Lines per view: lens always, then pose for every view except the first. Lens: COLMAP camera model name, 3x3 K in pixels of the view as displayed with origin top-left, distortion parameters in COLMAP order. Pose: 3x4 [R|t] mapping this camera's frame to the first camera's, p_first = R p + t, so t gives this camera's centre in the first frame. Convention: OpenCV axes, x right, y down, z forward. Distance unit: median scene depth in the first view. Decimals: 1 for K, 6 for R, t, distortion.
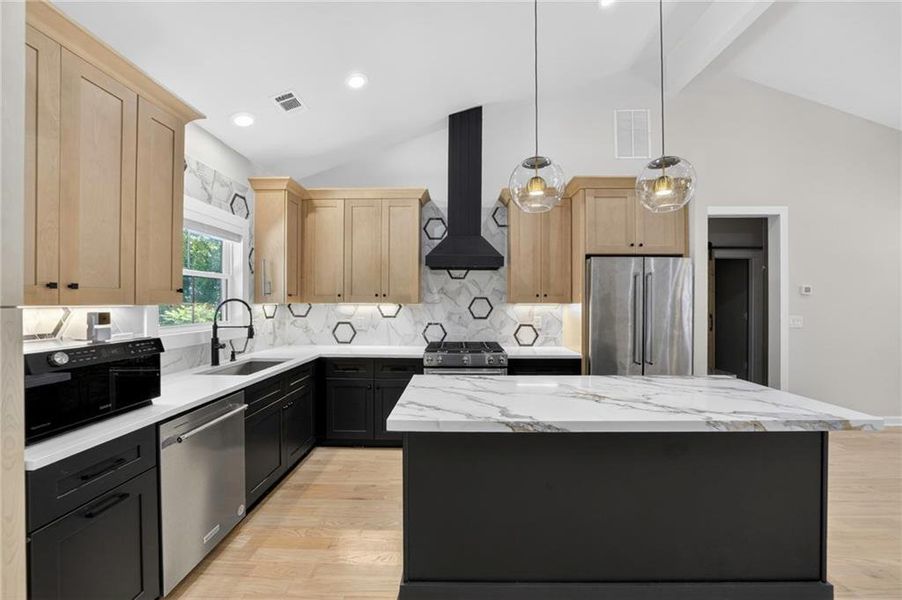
lens RADIAL K [[347.6, 0, 450.5], [0, 347.6, 302.7], [0, 0, 1]] dist [-0.038957, 0.008642]
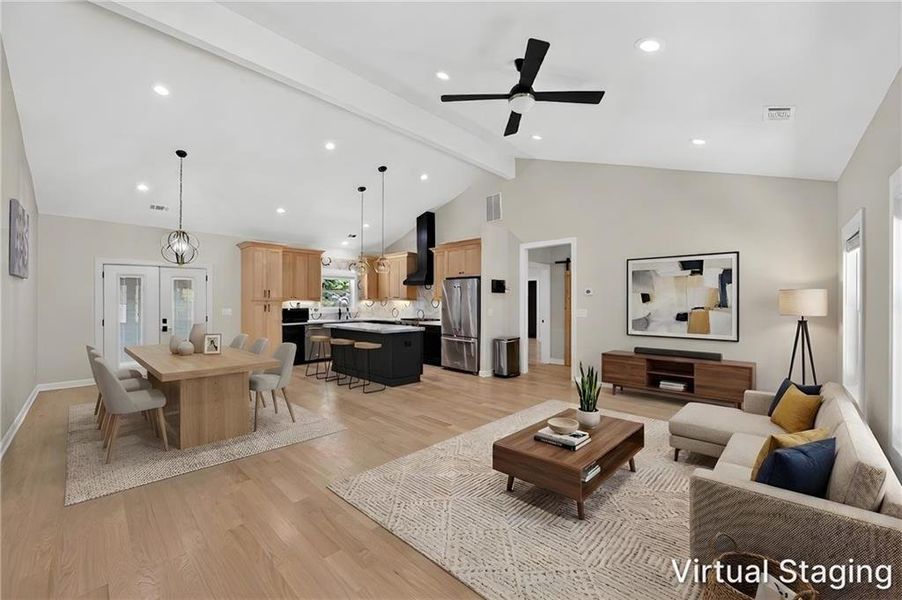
lens RADIAL K [[347.6, 0, 450.5], [0, 347.6, 302.7], [0, 0, 1]] dist [-0.038957, 0.008642]
pose [[0.752178, 0.006313, -0.658929, 1.663403], [-0.001588, 0.999969, 0.007767, -0.003132], [0.658958, -0.004796, 0.752165, -0.571251]]
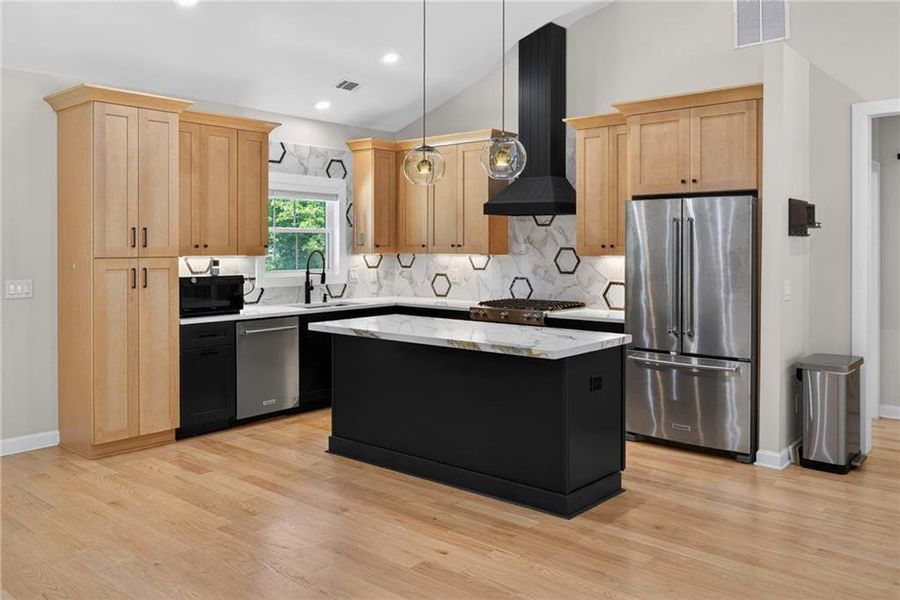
lens RADIAL K [[704.9, 0, 471.6], [0, 704.9, 247.5], [0, 0, 1]] dist [-0.001640, 0.000903]
pose [[0.787196, 0.000397, -0.616703, 1.025549], [-0.001020, 0.999999, -0.000658, -0.015960], [0.616703, 0.001147, 0.787195, -0.497640]]
